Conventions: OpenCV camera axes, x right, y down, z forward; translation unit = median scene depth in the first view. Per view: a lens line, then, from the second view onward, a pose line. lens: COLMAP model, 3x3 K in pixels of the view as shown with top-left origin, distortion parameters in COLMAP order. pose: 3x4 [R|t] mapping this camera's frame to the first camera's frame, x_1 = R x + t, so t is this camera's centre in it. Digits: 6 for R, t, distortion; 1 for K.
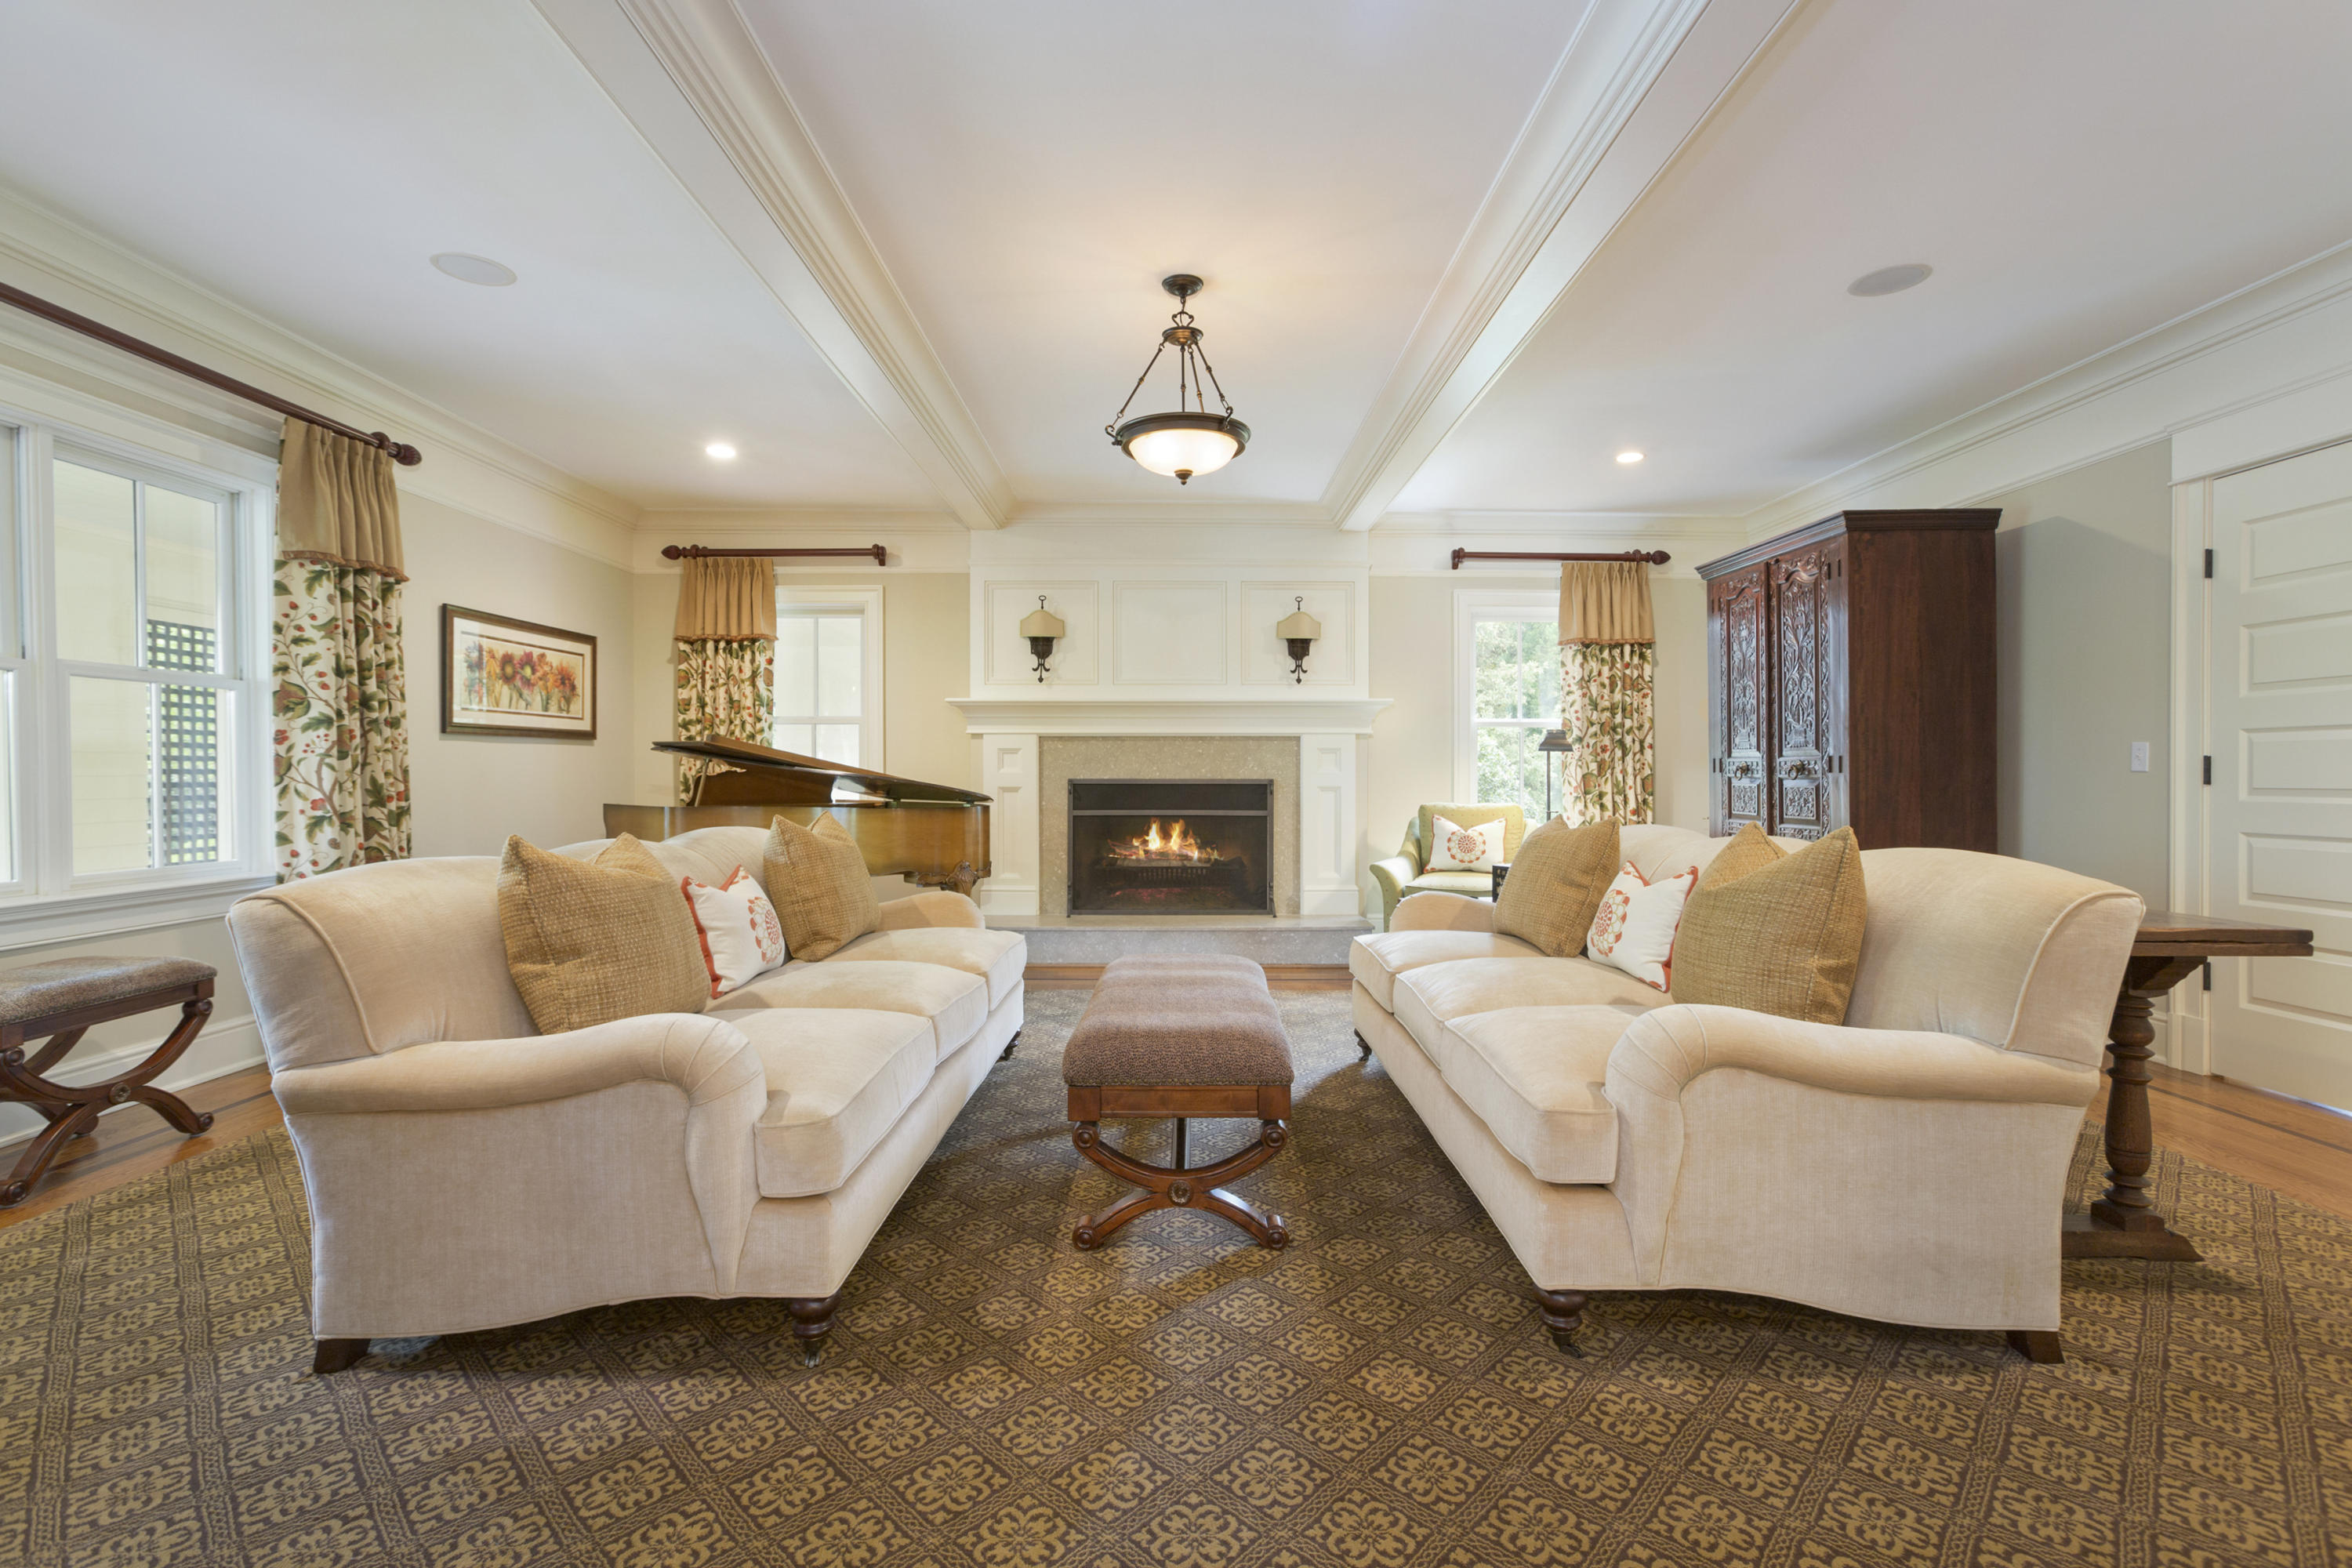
lens RADIAL K [[1073.7, 0, 1178.3], [0, 1073.7, 765.3], [0, 0, 1]] dist [0.000047, 0.000676]
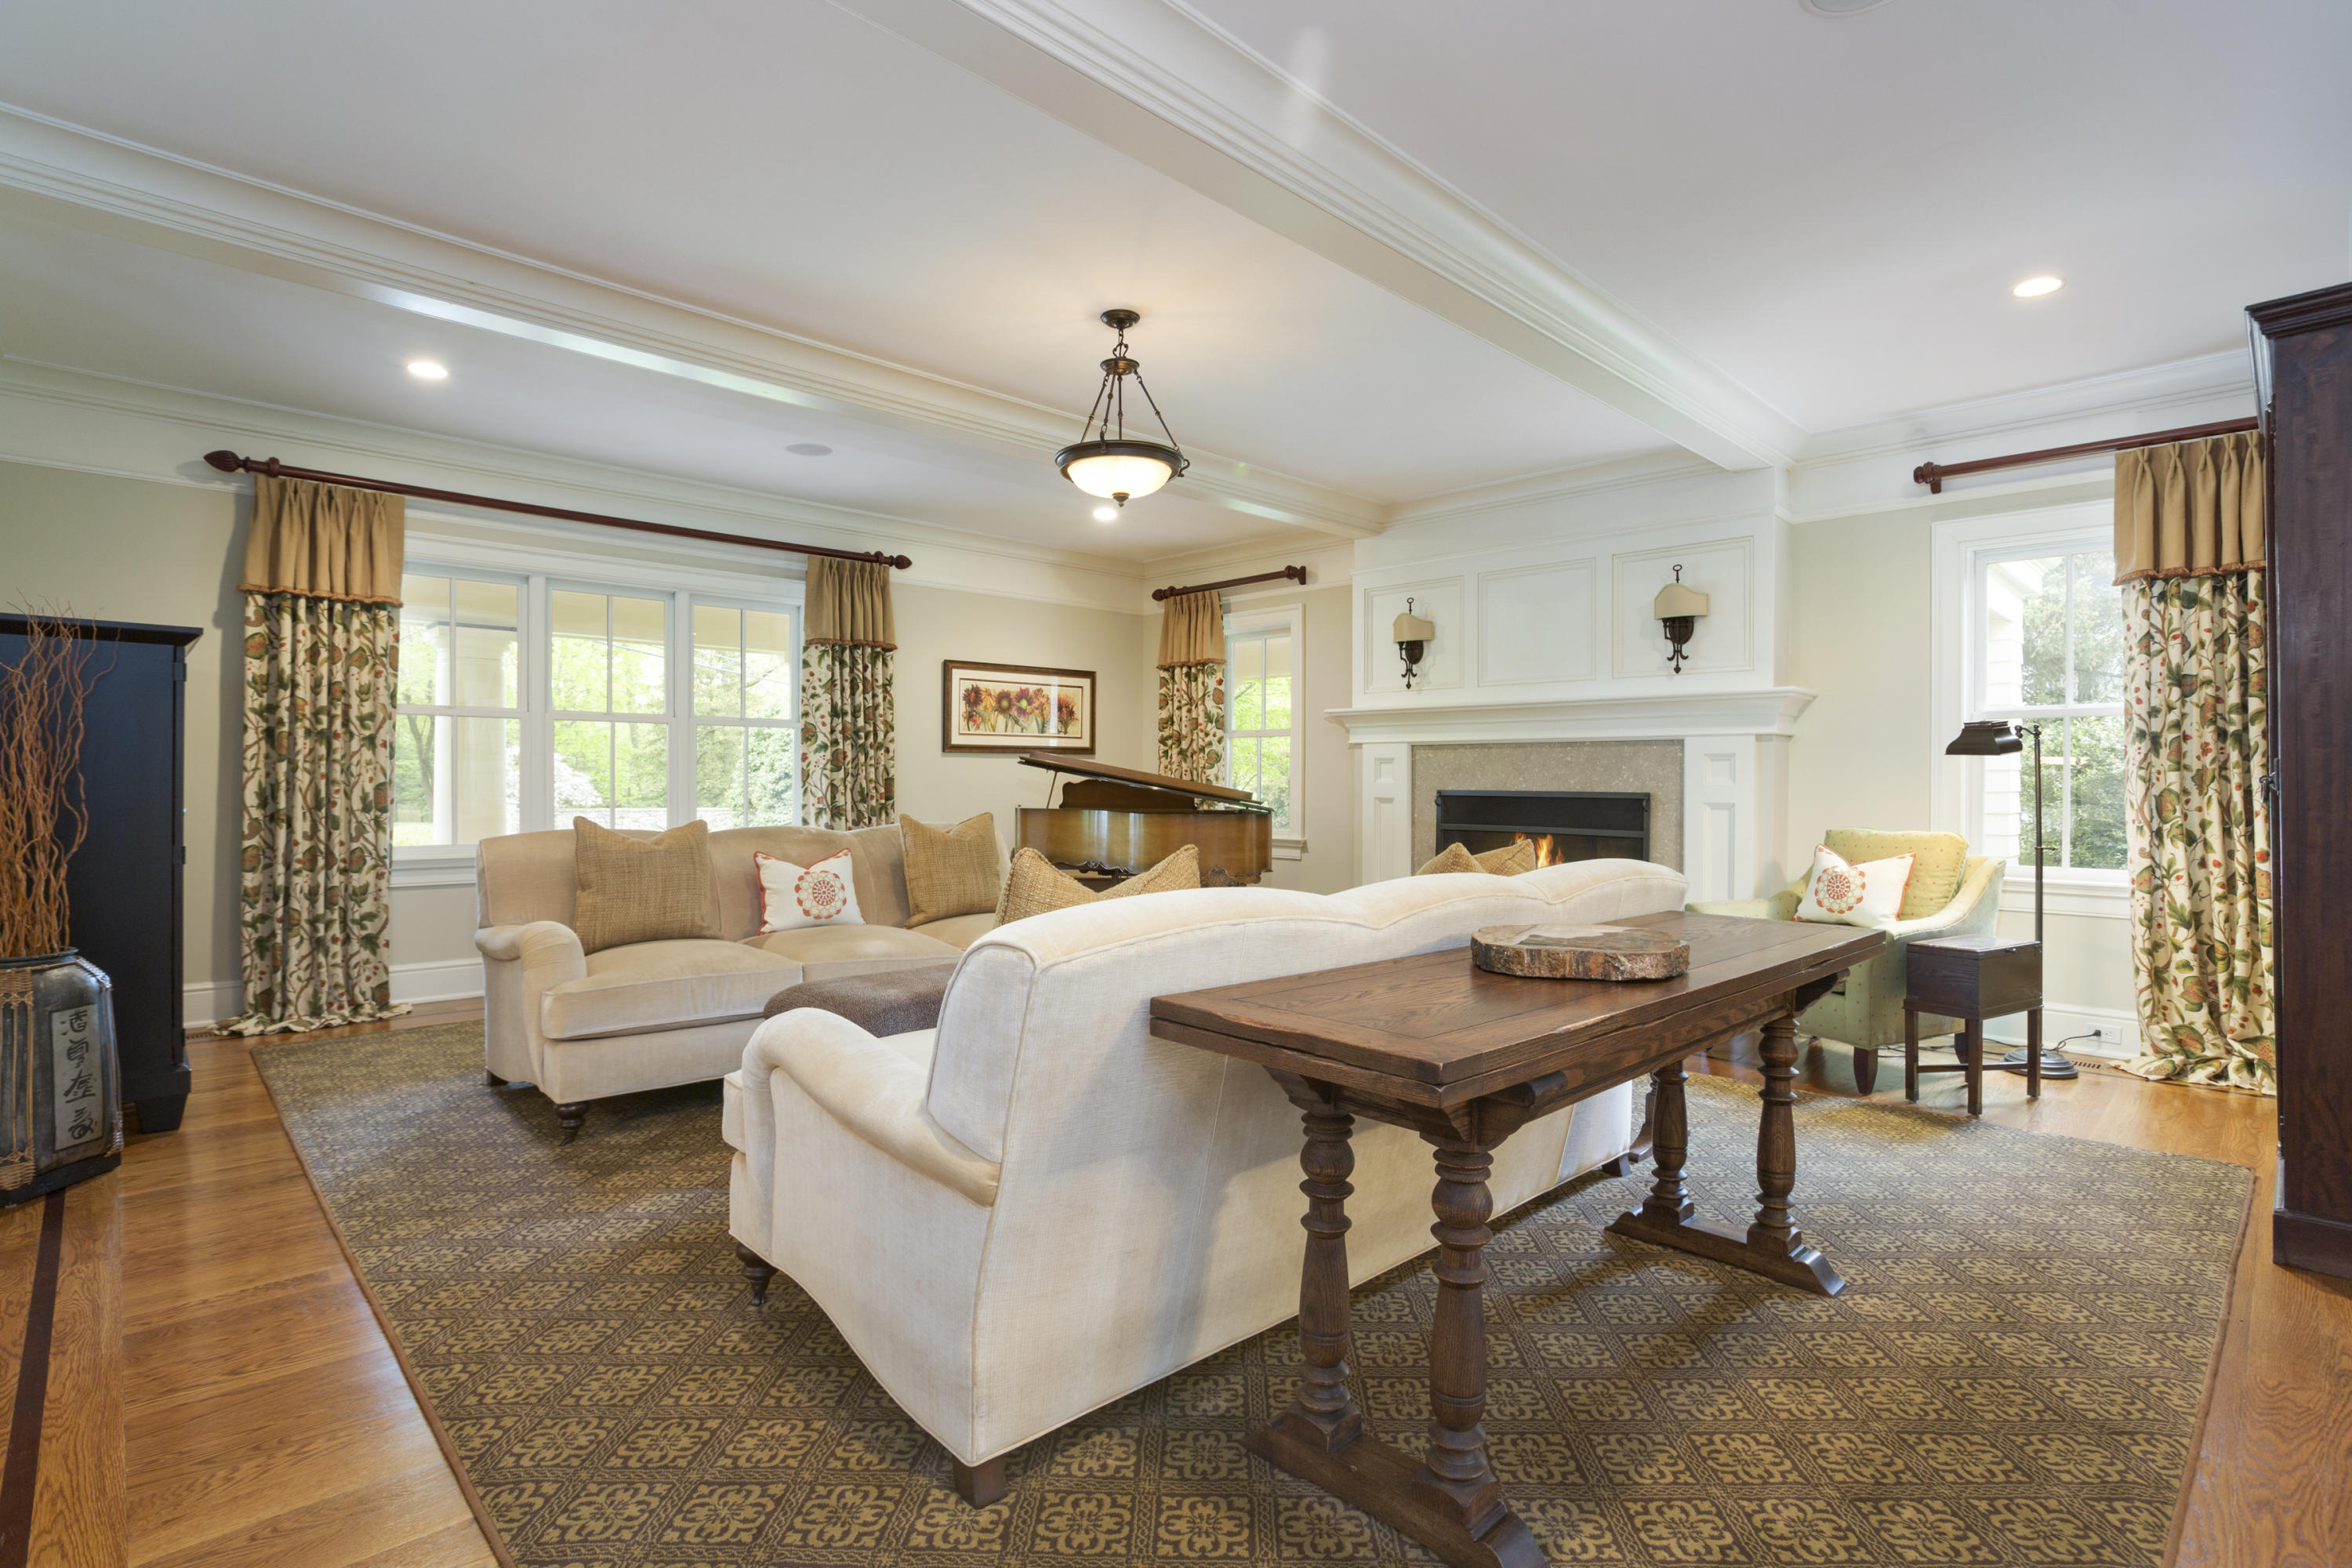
lens RADIAL K [[1137.4, 0, 1171.3], [0, 1137.4, 777.8], [0, 0, 1]] dist [-0.022799, 0.000991]
pose [[0.686397, 0.003787, -0.727218, 0.508249], [0.000099, 0.999986, 0.005301, -0.003267], [0.727227, -0.003710, 0.686387, 0.163414]]
